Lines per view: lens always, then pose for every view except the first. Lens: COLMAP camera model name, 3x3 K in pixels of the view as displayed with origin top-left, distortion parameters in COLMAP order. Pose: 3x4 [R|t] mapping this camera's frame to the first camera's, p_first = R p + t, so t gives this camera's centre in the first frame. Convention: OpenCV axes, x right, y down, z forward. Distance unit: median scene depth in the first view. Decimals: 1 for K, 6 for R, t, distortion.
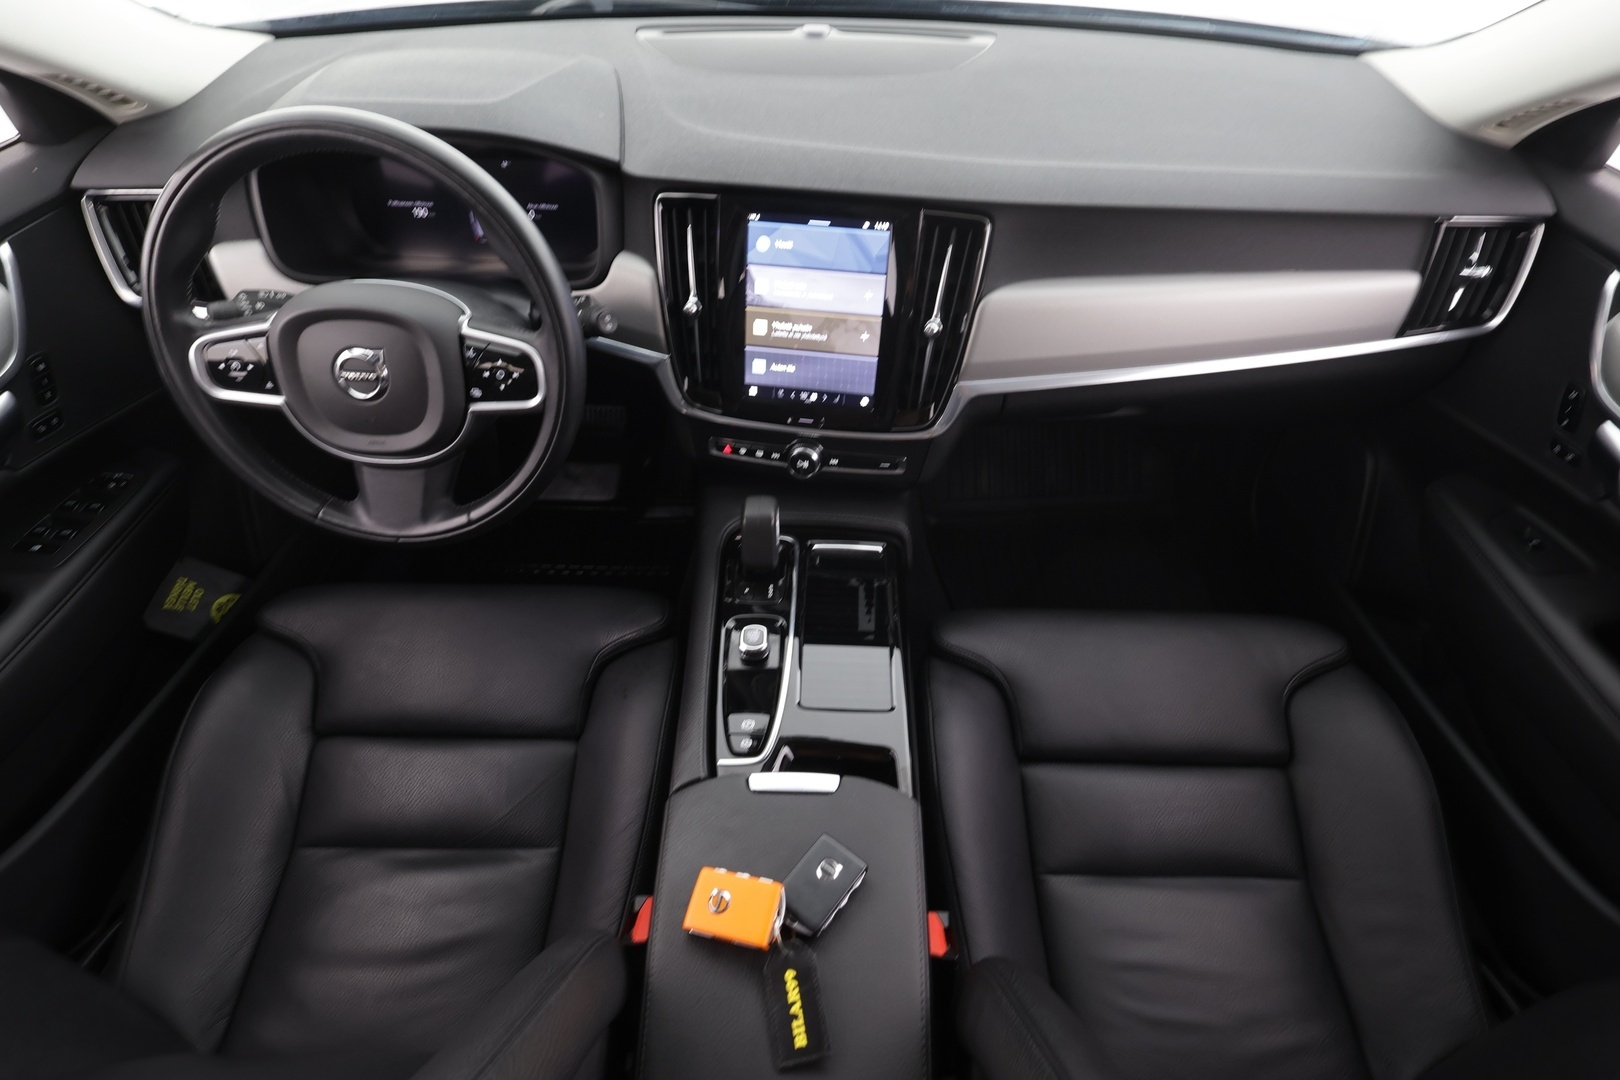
lens RADIAL K [[784.5, 0, 794.4], [0, 784.5, 544.2], [0, 0, 1]] dist [0.003278, -0.002681]
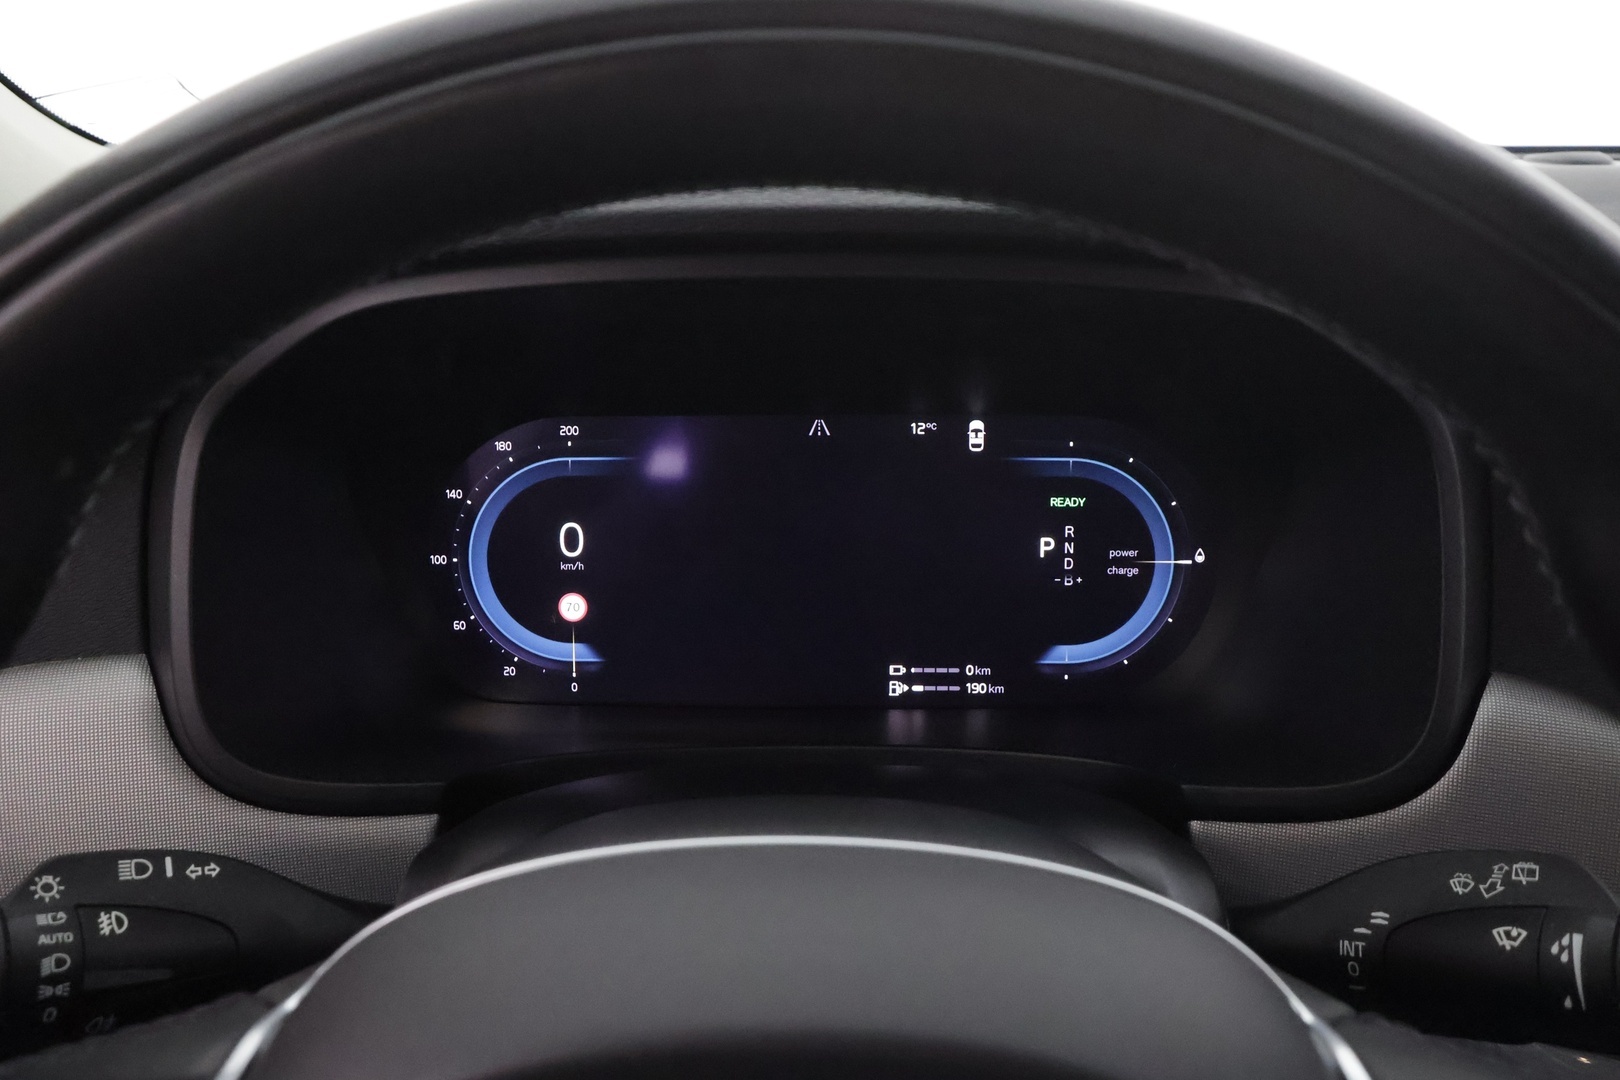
lens RADIAL K [[1278.5, 0, 806.5], [0, 1278.5, 553.4], [0, 0, 1]] dist [-0.009221, 0.004967]
pose [[0.999794, -0.017255, -0.010647, -0.447364], [0.010940, 0.901201, -0.433264, -0.225491], [0.017071, 0.433058, 0.901204, 0.589331]]
